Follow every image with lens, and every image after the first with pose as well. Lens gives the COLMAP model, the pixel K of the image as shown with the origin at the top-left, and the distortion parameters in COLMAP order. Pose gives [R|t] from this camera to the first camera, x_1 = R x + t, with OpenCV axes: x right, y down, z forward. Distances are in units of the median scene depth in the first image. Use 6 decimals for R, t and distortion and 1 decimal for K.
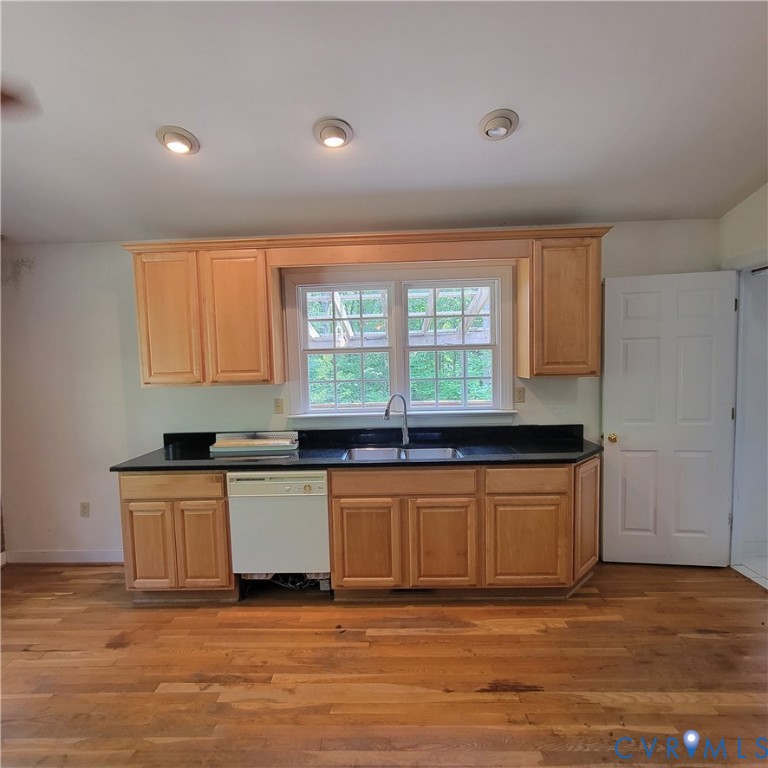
lens RADIAL K [[422.9, 0, 382.3], [0, 422.9, 389.9], [0, 0, 1]] dist [-0.002535, -0.000712]
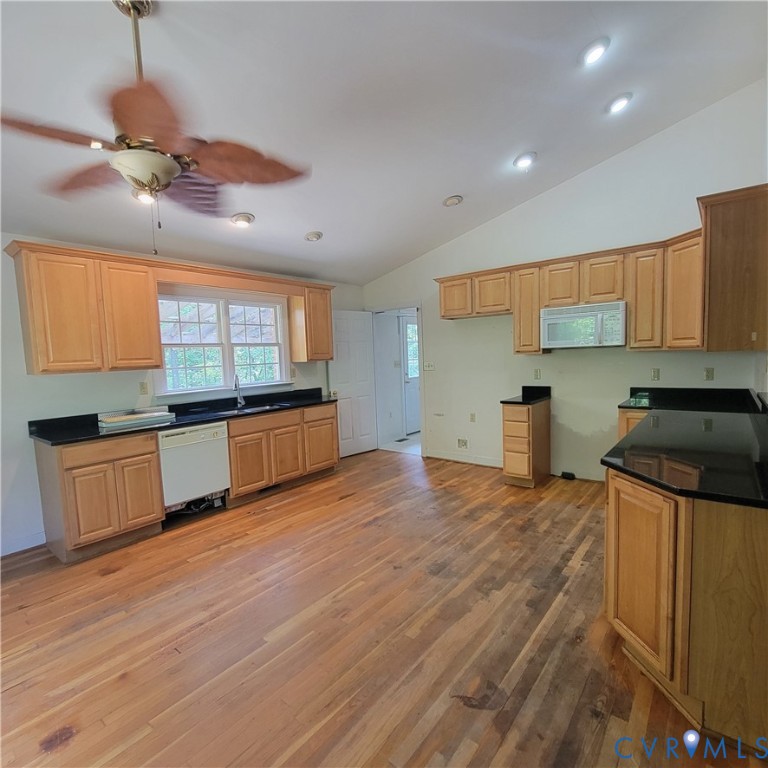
lens RADIAL K [[422.9, 0, 382.3], [0, 422.9, 389.9], [0, 0, 1]] dist [-0.002535, -0.000712]
pose [[0.600287, -0.063560, 0.797255, -0.999344], [0.078815, 0.996686, 0.020116, 0.089736], [-0.795891, 0.050760, 0.603308, -0.392580]]
